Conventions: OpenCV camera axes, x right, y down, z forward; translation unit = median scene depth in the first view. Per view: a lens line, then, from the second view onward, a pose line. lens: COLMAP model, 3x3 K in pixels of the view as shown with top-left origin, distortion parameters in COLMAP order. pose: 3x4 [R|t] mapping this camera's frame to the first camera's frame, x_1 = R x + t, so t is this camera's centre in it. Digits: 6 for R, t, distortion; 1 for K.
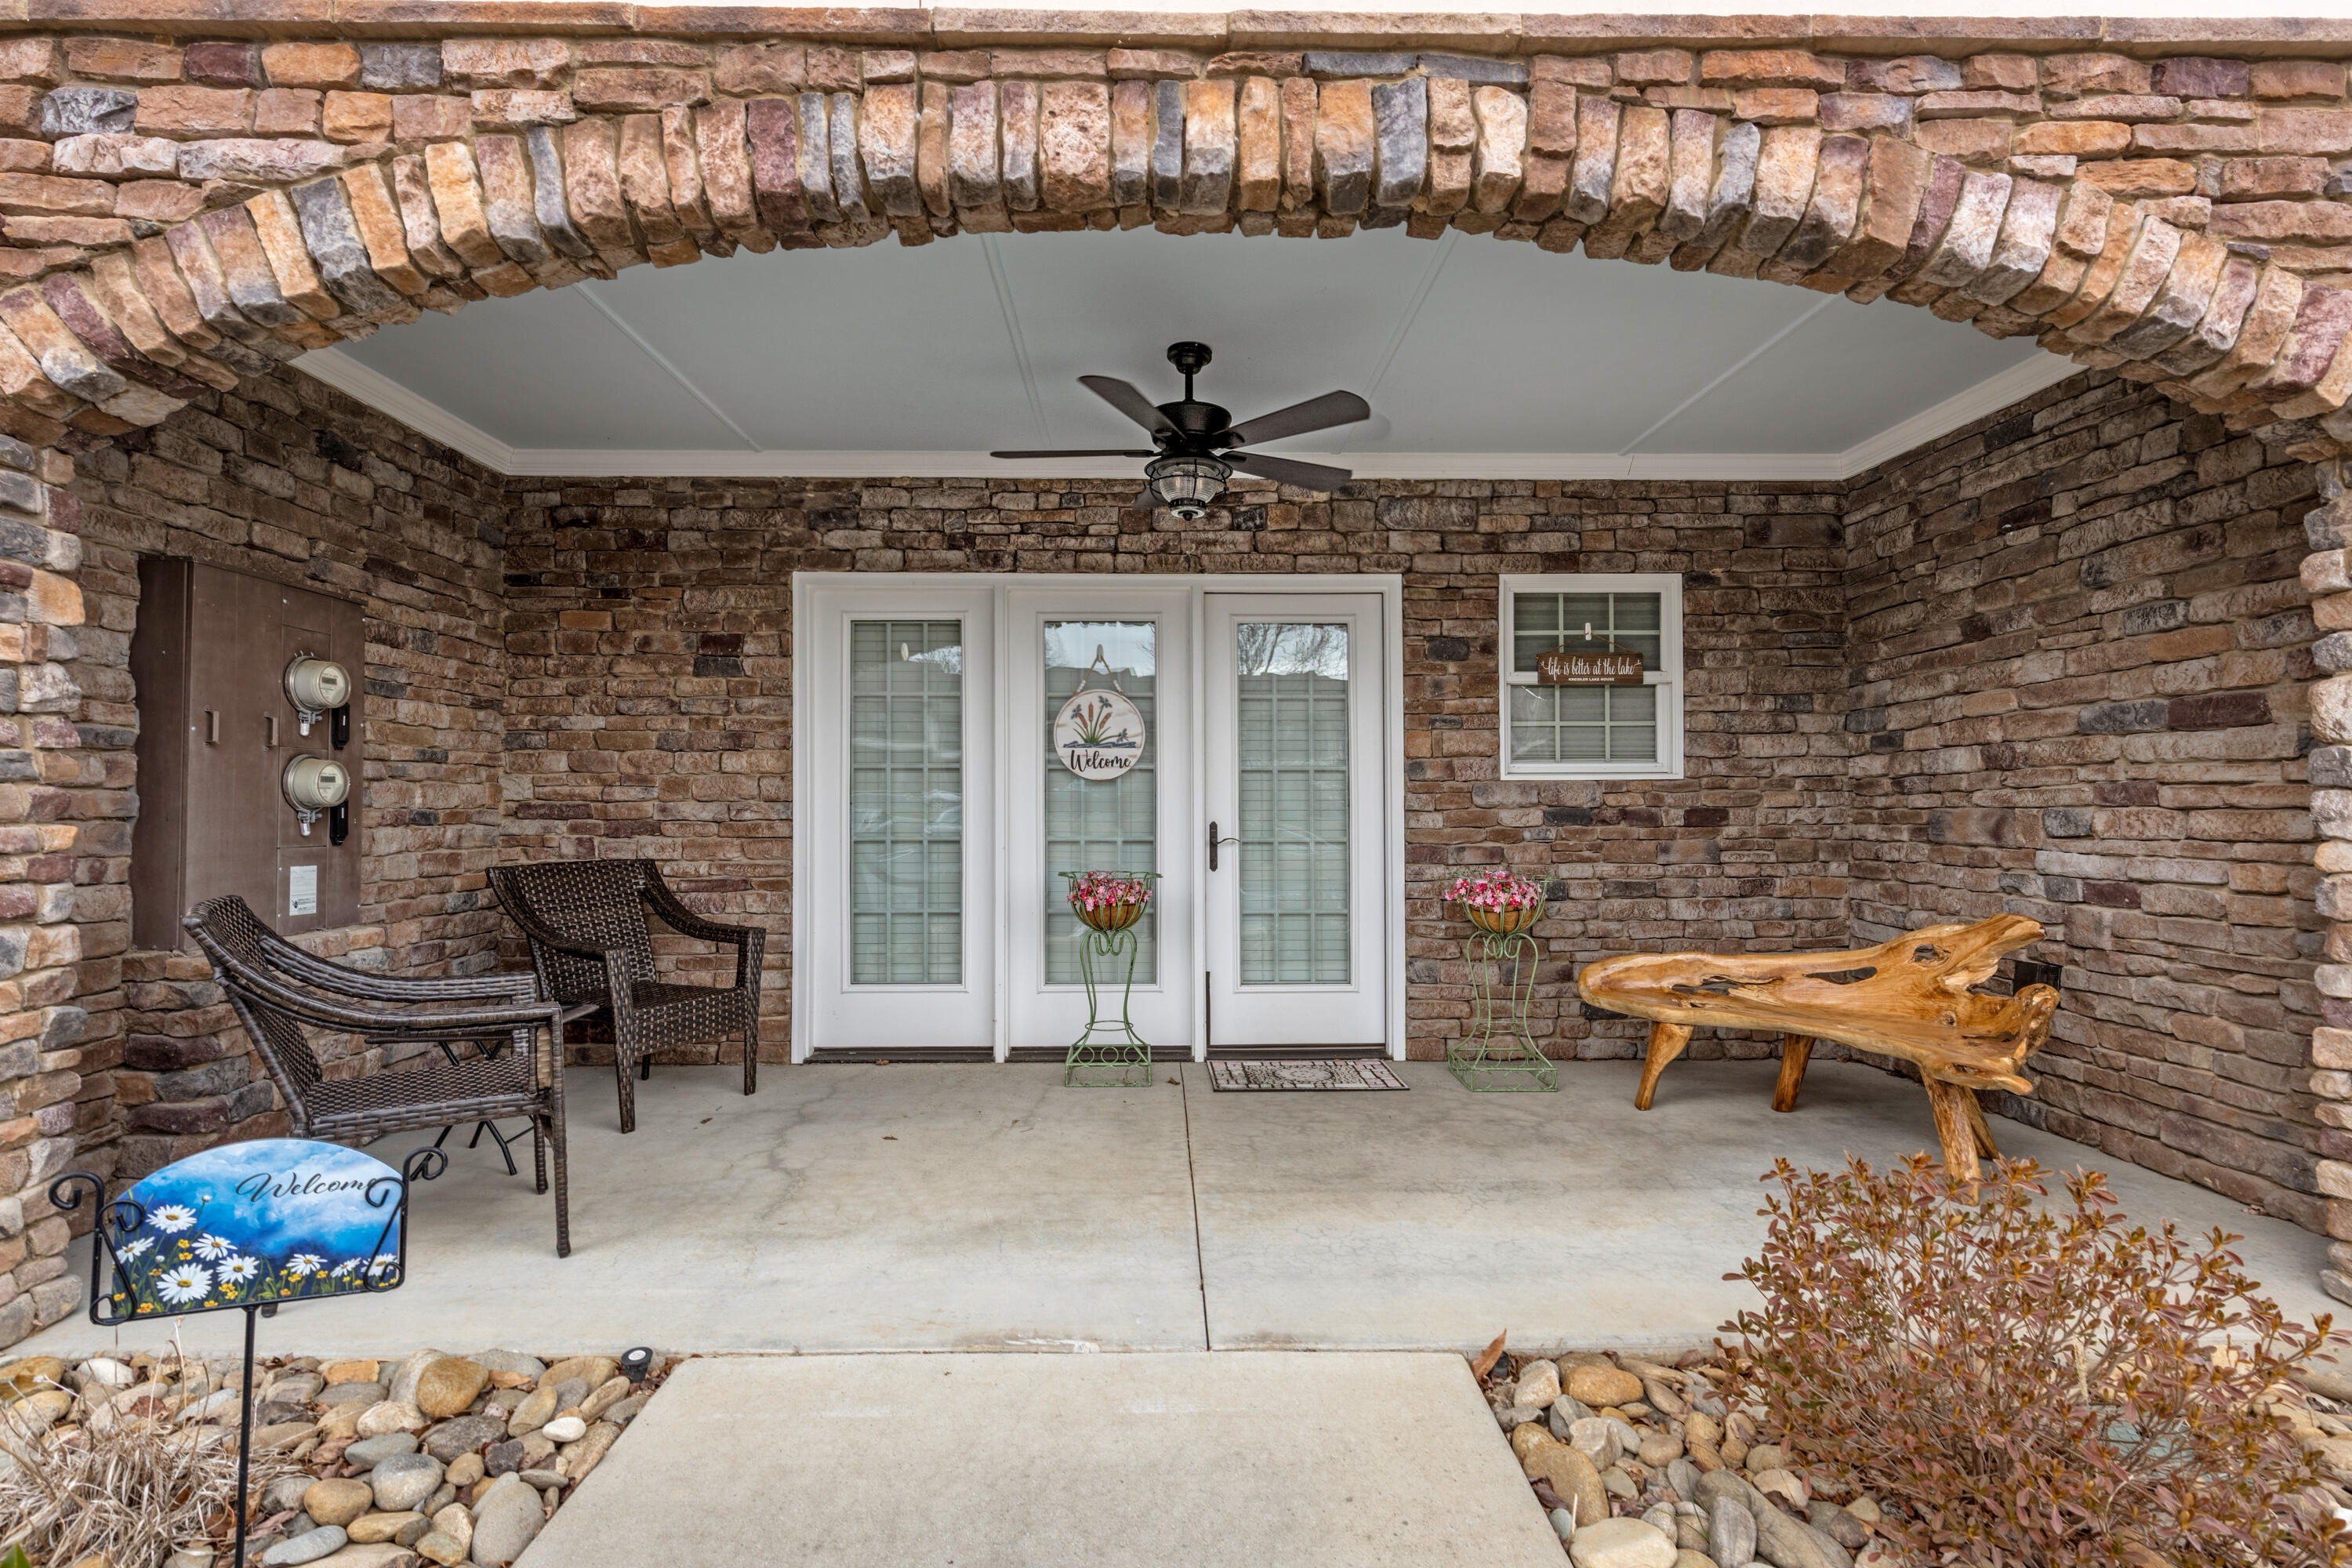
lens RADIAL K [[1096.6, 0, 1269.2], [0, 1096.6, 786.9], [0, 0, 1]] dist [-0.004029, 0.000240]
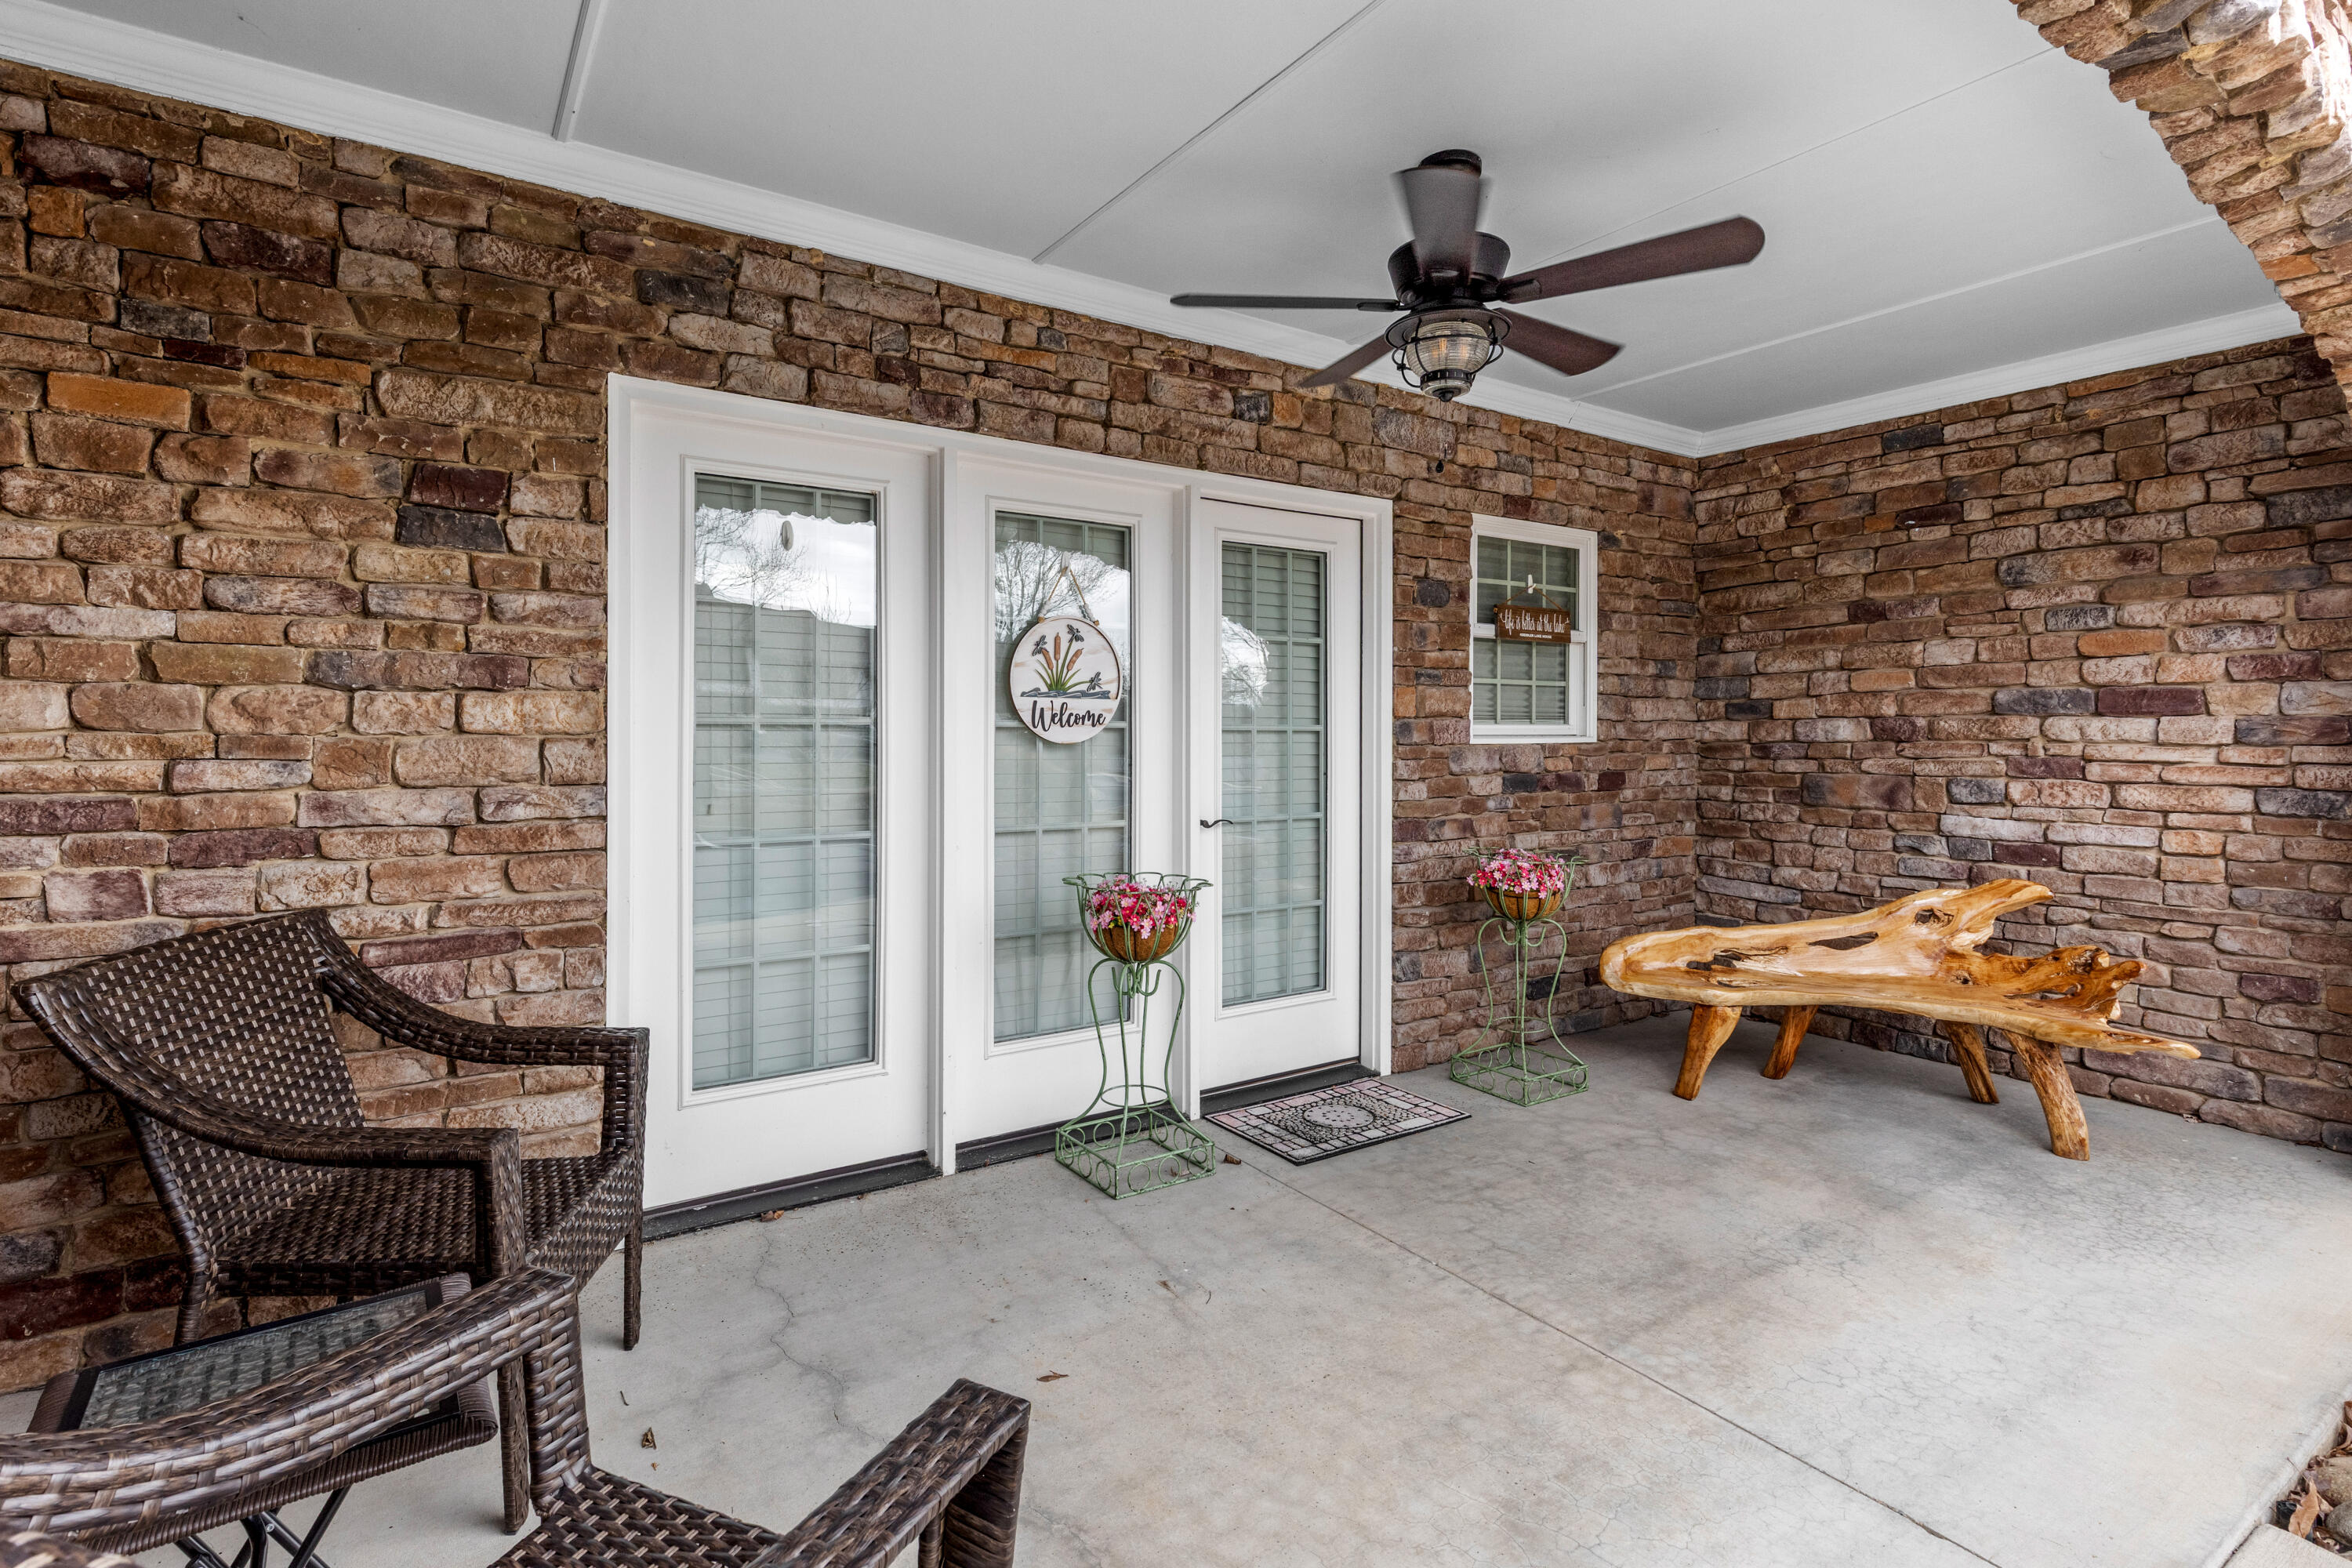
lens RADIAL K [[1076.9, 0, 1094.4], [0, 1076.9, 715.0], [0, 0, 1]] dist [0.002038, -0.000849]
pose [[0.861295, 0.011945, 0.507965, -0.500674], [-0.016774, 0.999847, 0.004929, -0.028847], [-0.507829, -0.012766, 0.861363, 0.400318]]
